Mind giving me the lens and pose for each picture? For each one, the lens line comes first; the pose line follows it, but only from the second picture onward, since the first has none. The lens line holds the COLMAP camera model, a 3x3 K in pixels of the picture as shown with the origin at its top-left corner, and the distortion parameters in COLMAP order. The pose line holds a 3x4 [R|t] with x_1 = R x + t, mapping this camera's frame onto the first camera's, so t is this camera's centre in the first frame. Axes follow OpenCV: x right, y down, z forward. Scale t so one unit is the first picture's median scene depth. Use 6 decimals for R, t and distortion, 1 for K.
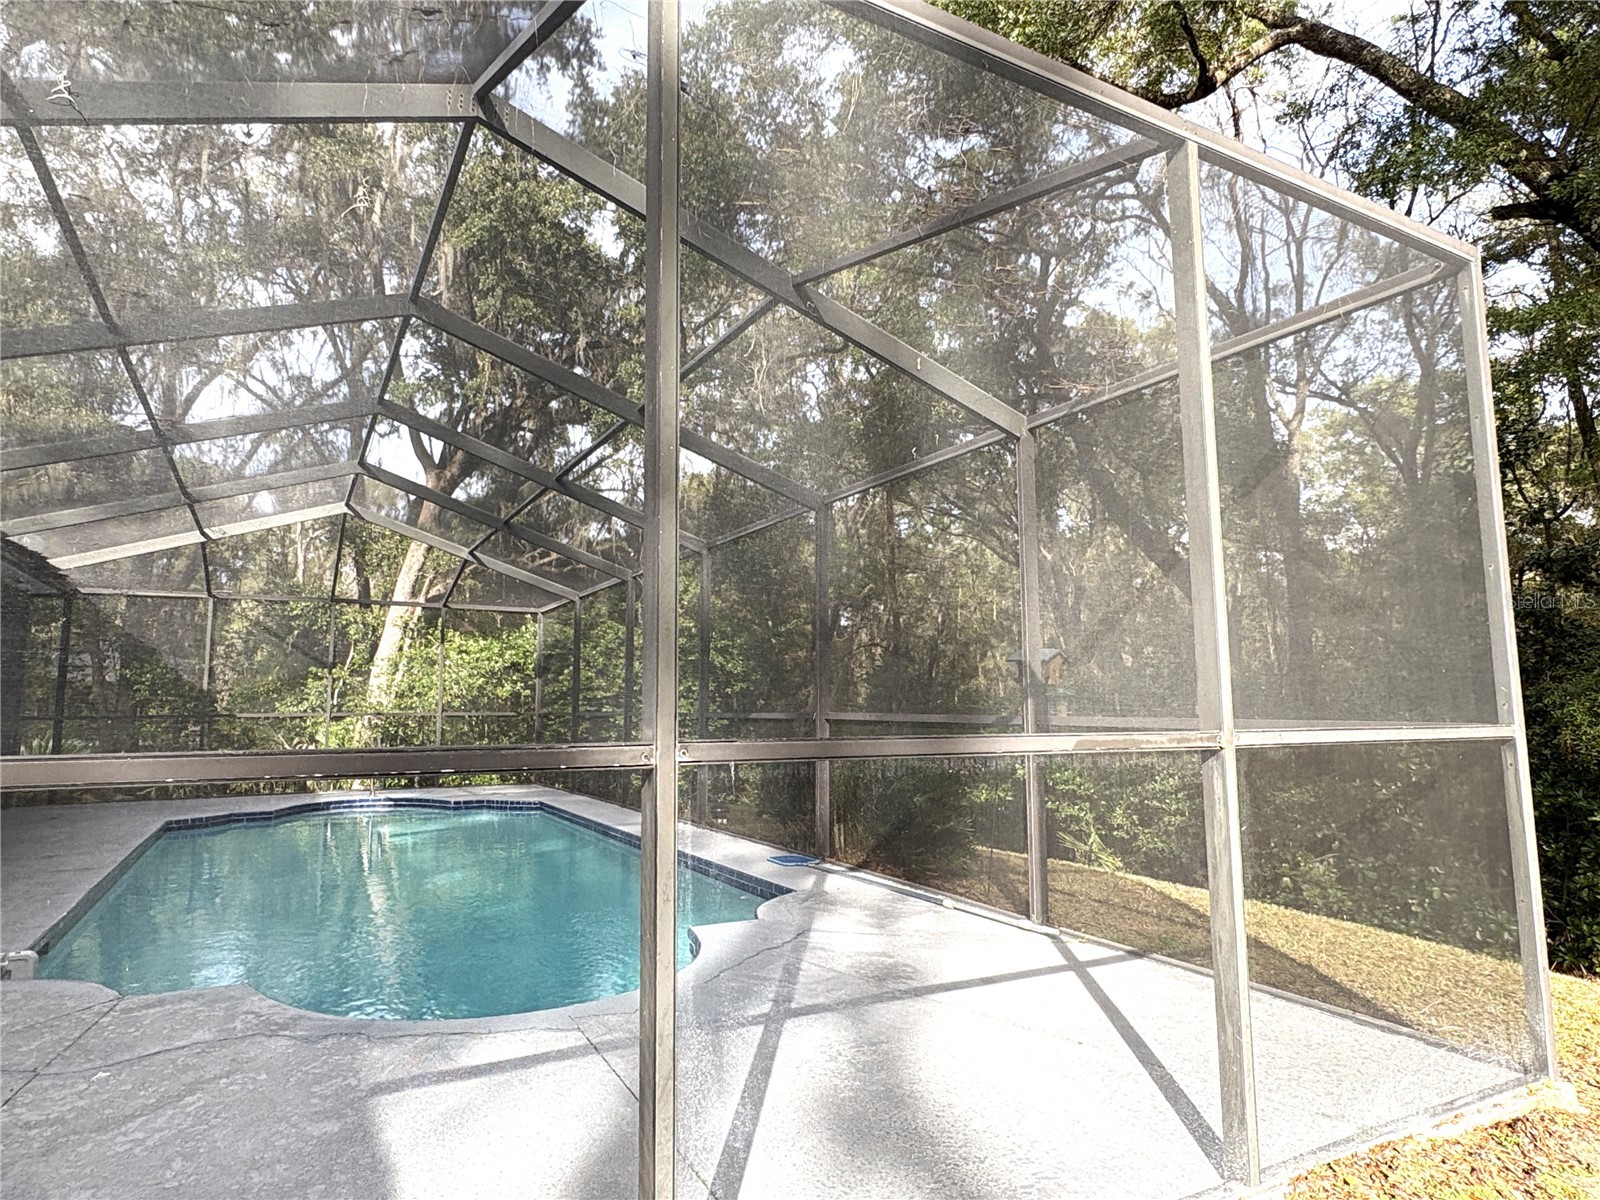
lens RADIAL K [[928.3, 0, 790.2], [0, 928.3, 601.7], [0, 0, 1]] dist [0.004716, 0.000387]
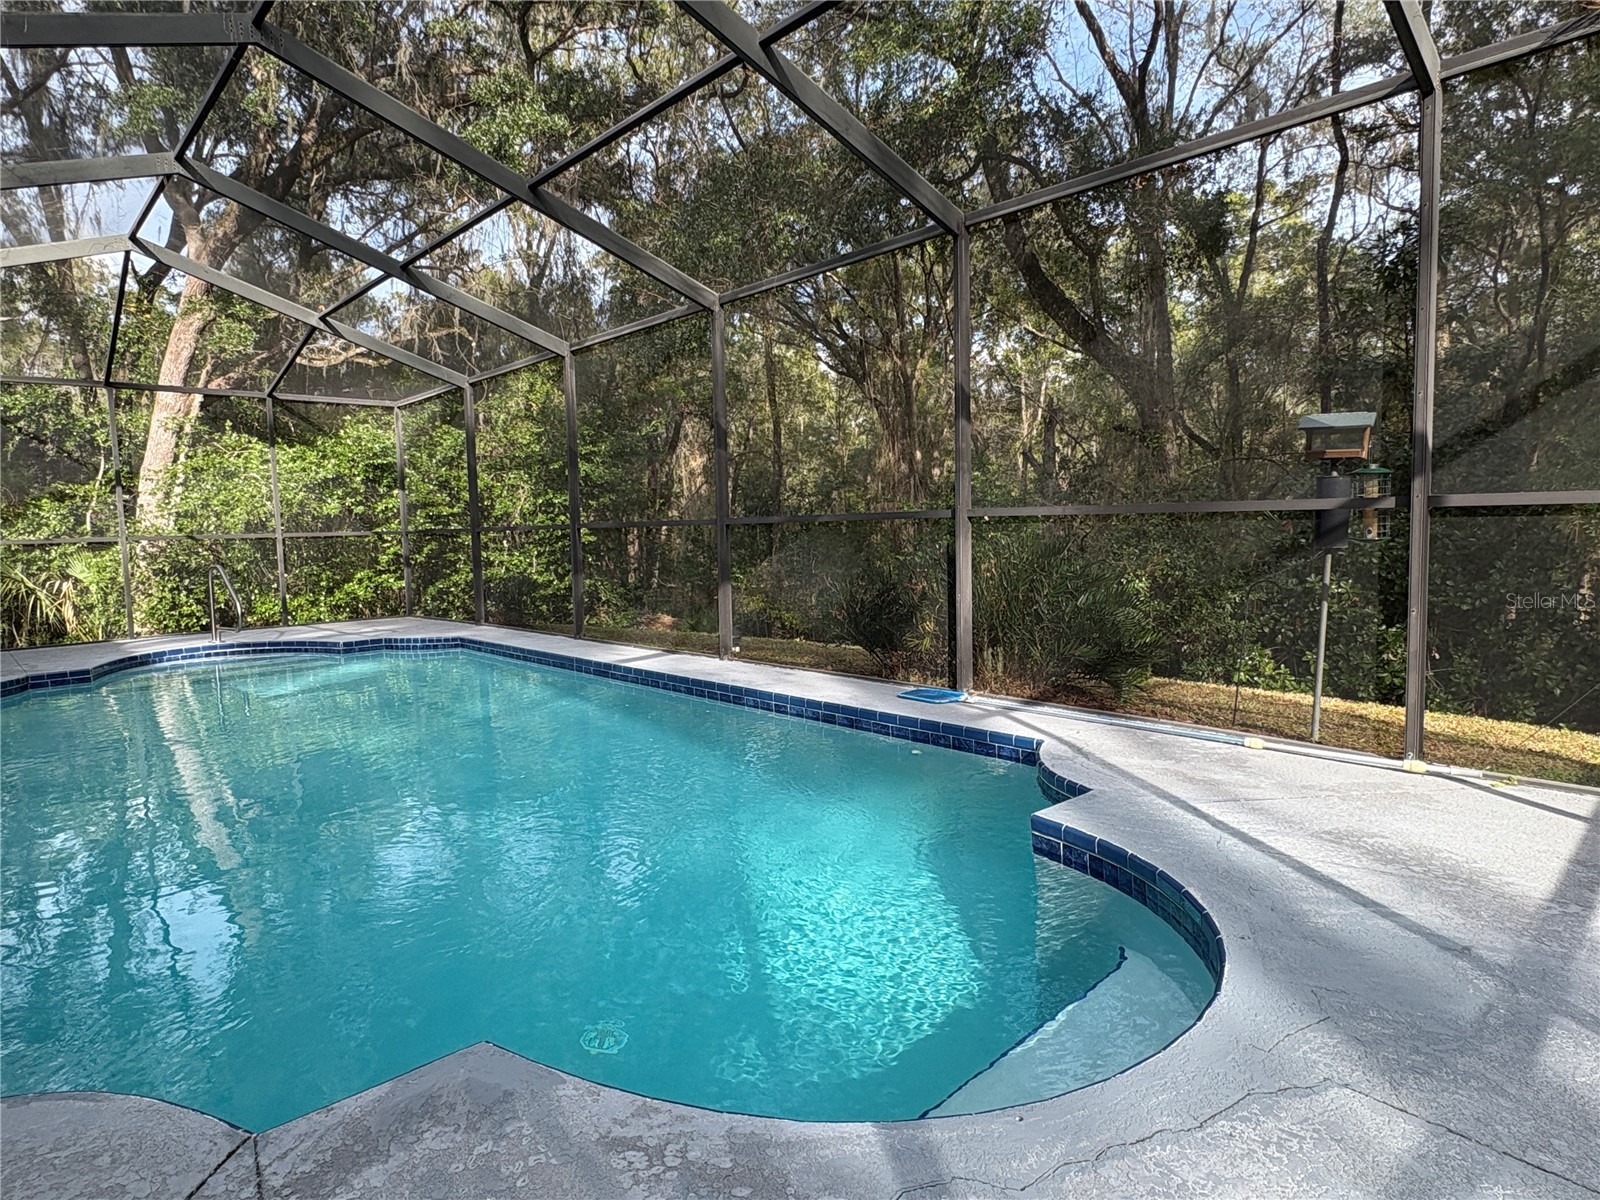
lens RADIAL K [[928.3, 0, 805.8], [0, 928.3, 591.6], [0, 0, 1]] dist [0.004716, 0.000387]
pose [[0.971685, -0.041379, 0.232630, -0.125959], [-0.002459, 0.982721, 0.185074, 0.020329], [-0.236269, -0.180406, 0.954793, 0.128298]]
